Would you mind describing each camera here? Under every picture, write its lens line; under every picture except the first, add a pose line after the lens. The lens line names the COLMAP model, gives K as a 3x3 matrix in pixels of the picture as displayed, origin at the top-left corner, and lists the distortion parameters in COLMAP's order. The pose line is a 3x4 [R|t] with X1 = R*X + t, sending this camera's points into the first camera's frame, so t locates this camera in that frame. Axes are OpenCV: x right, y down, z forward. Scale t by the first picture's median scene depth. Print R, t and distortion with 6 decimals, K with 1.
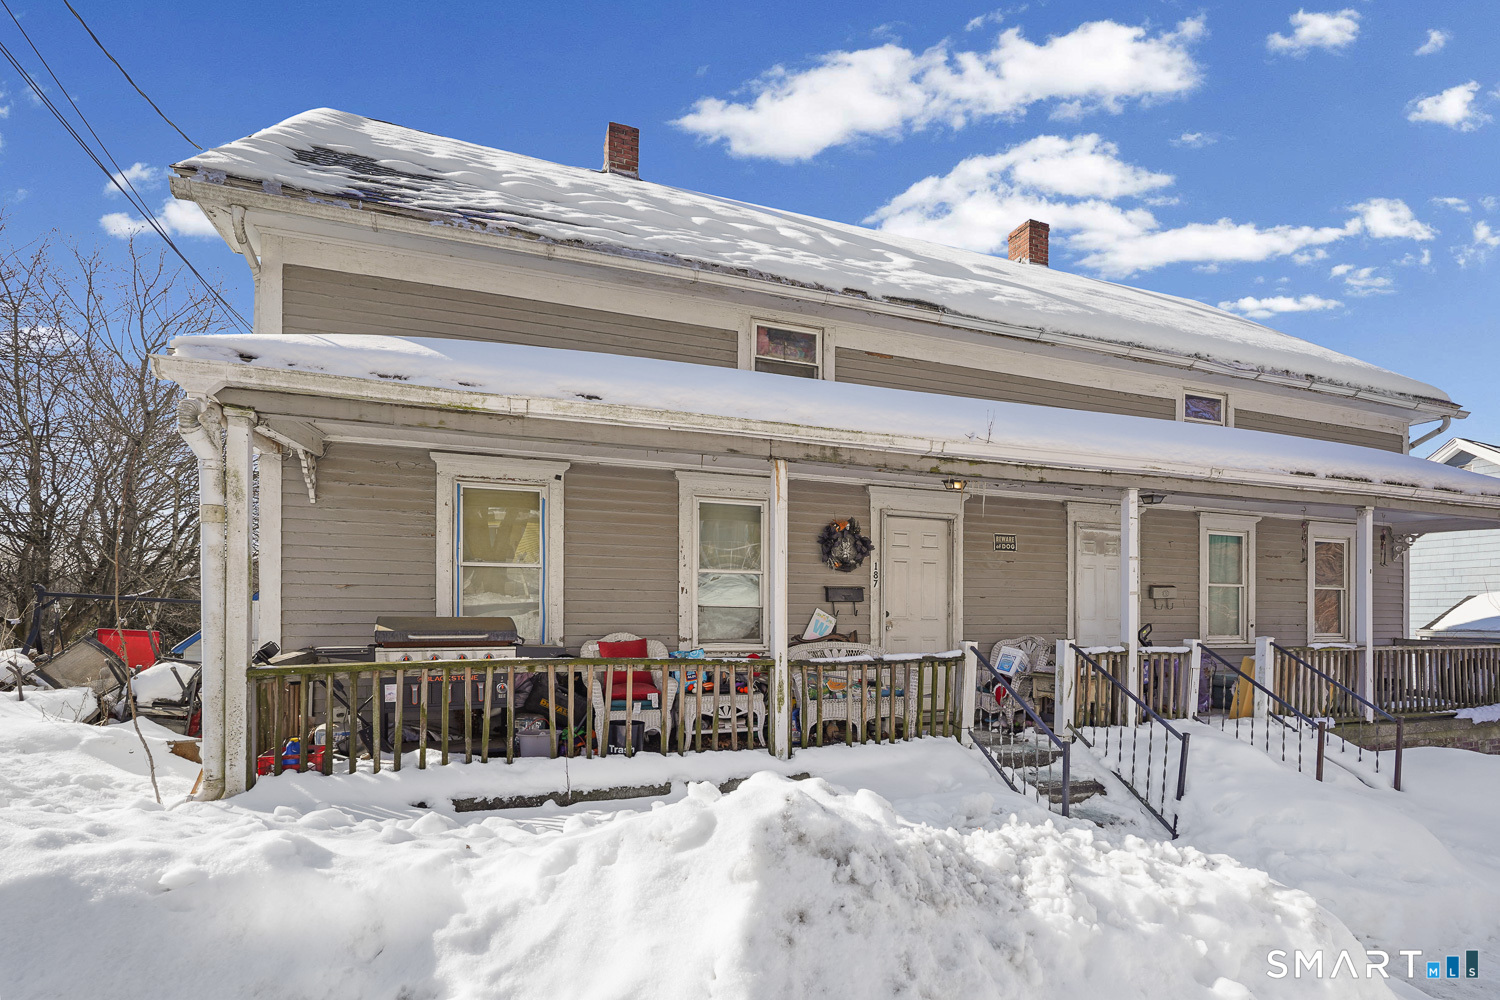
lens RADIAL K [[706.8, 0, 770.2], [0, 706.8, 616.8], [0, 0, 1]] dist [0.006163, 0.001804]
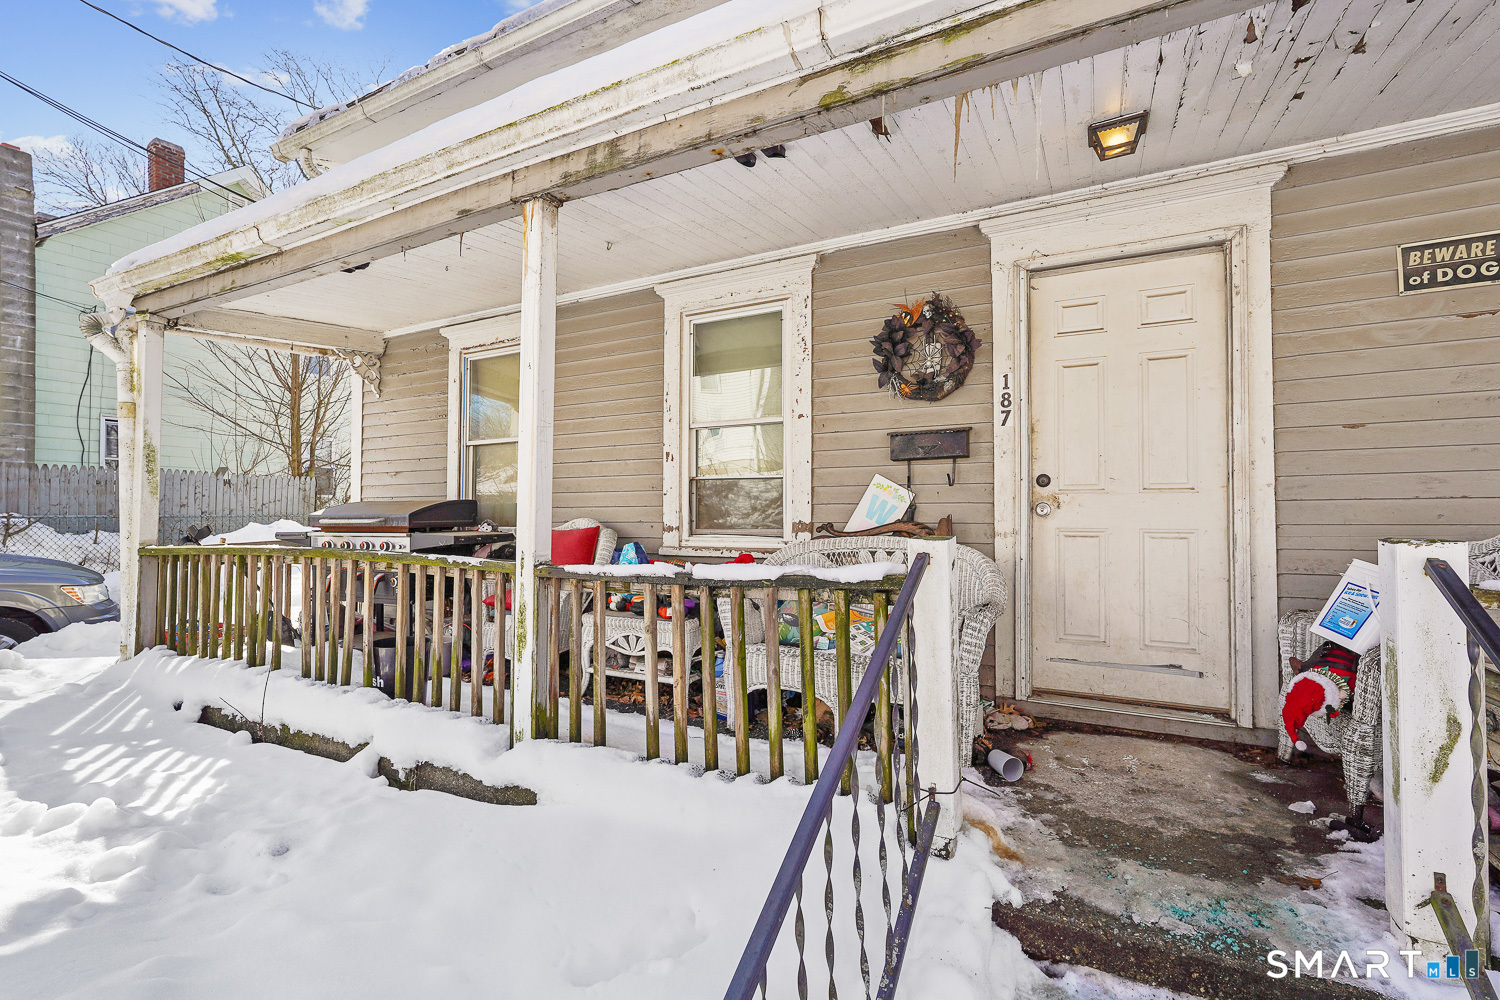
lens RADIAL K [[666.4, 0, 754.7], [0, 666.4, 507.5], [0, 0, 1]] dist [-0.008530, 0.001852]
pose [[0.671692, -0.013138, -0.740714, 0.378420], [0.012603, 0.999901, -0.006307, 0.015355], [0.740724, -0.005099, 0.671791, 0.578029]]
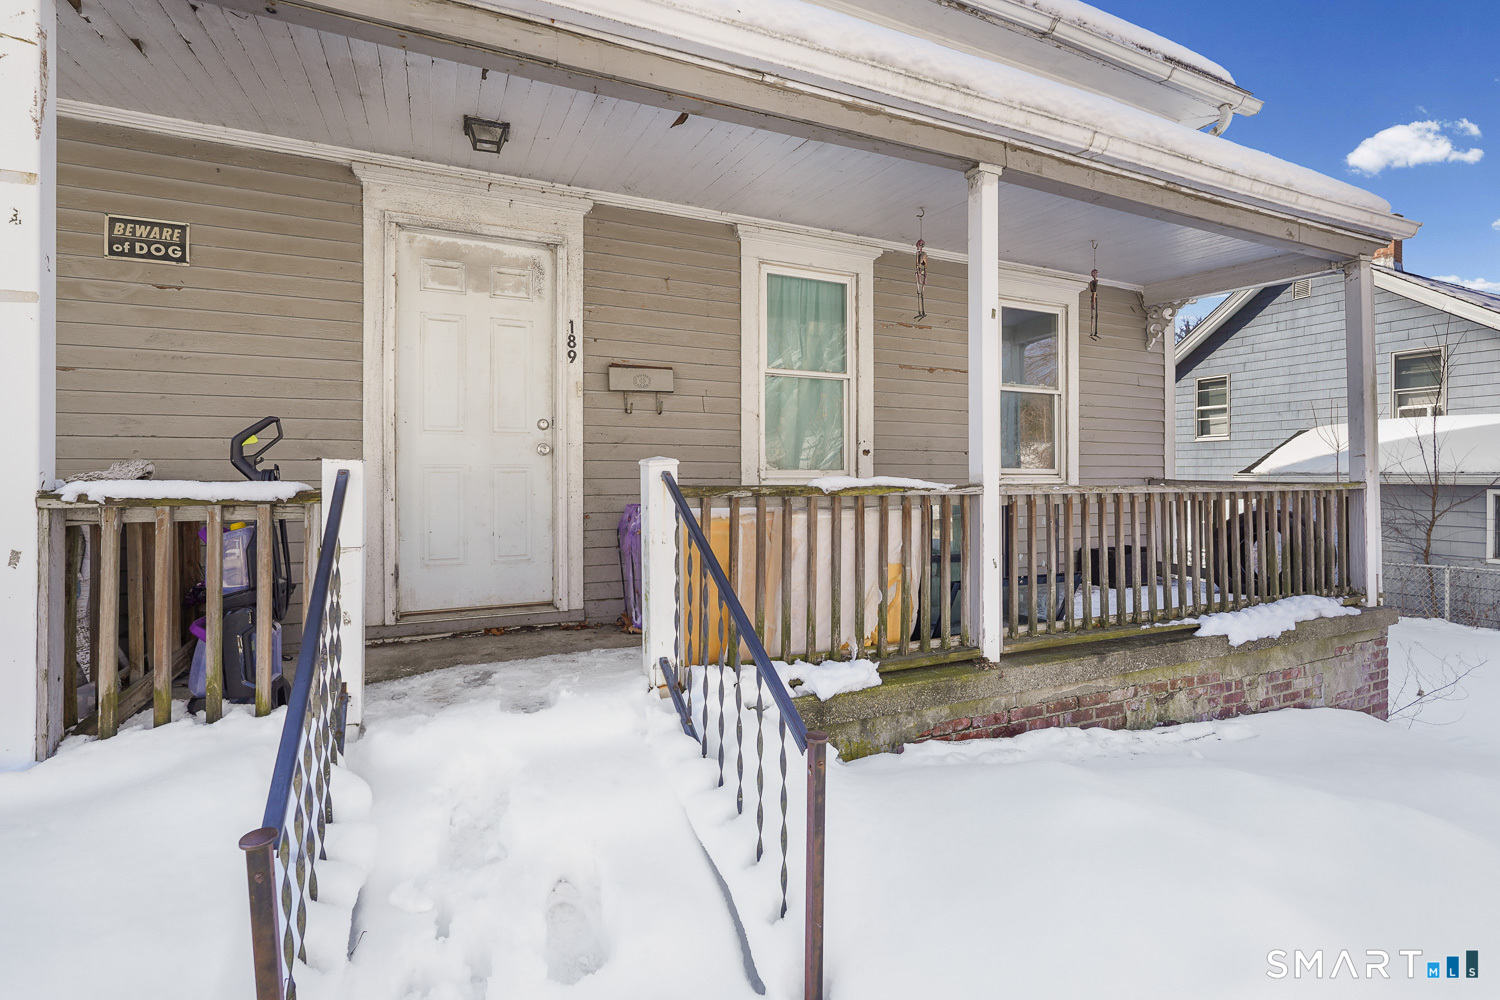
lens RADIAL K [[666.4, 0, 742.3], [0, 666.4, 478.6], [0, 0, 1]] dist [-0.008530, 0.001852]
pose [[0.999019, -0.002240, 0.044222, 0.735225], [0.001932, 0.999974, 0.007005, 0.037514], [-0.044237, -0.006913, 0.998997, 0.653652]]
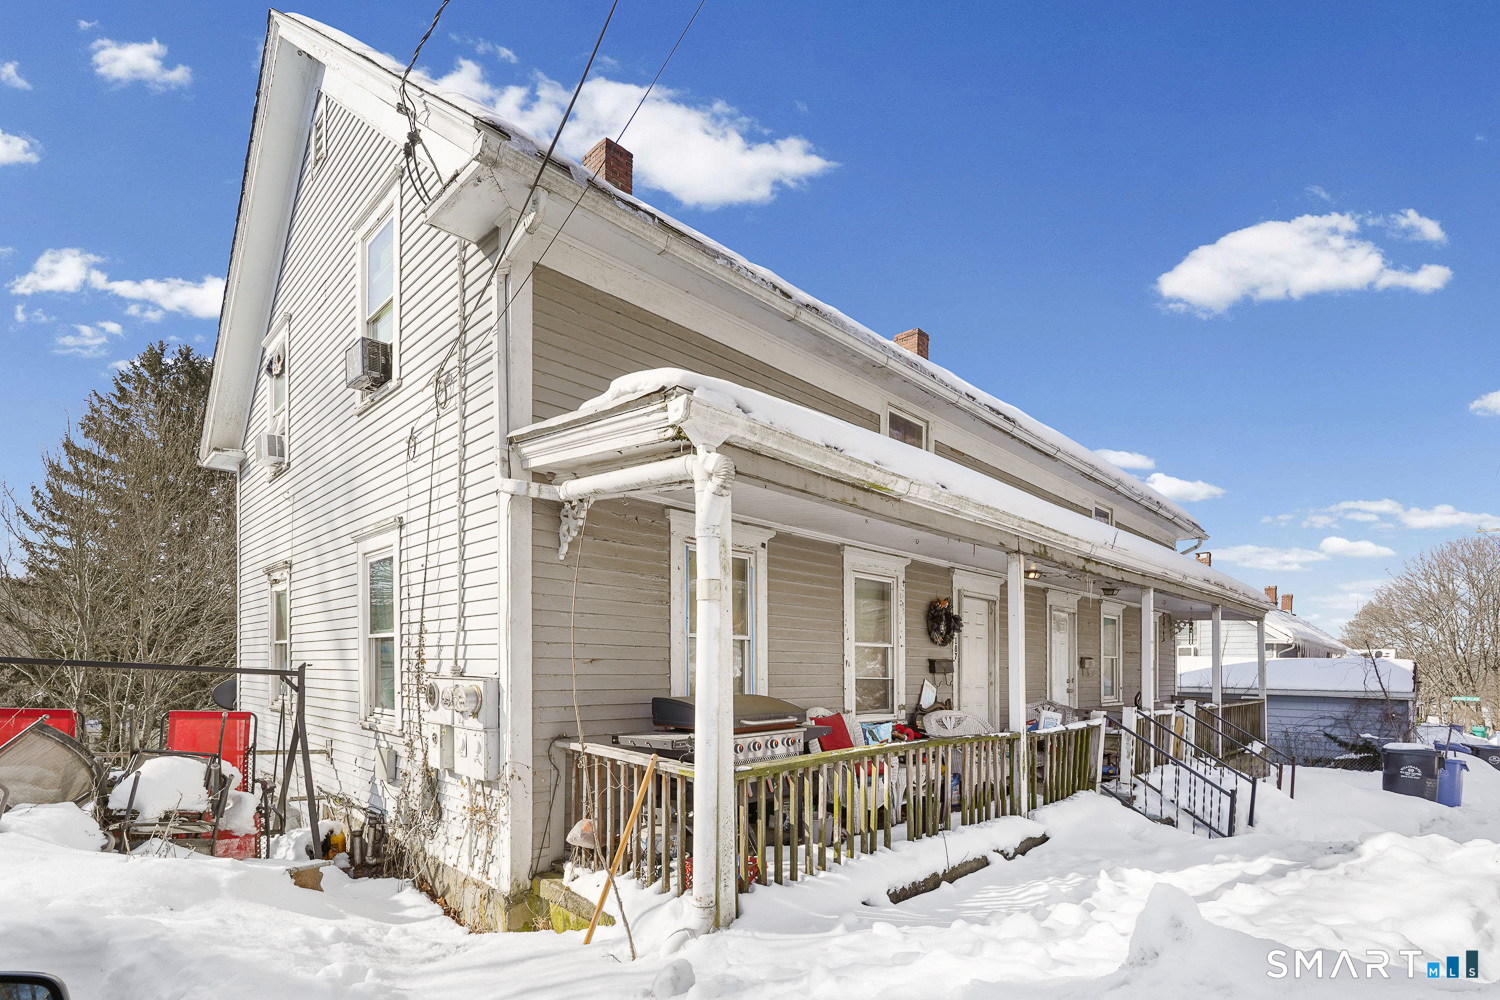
lens RADIAL K [[706.8, 0, 772.3], [0, 706.8, 660.7], [0, 0, 1]] dist [0.006163, 0.001804]
pose [[0.904714, 0.011937, 0.425852, -0.599898], [-0.011231, 0.999928, -0.004168, -0.033013], [-0.425871, -0.001012, 0.904783, 0.118382]]
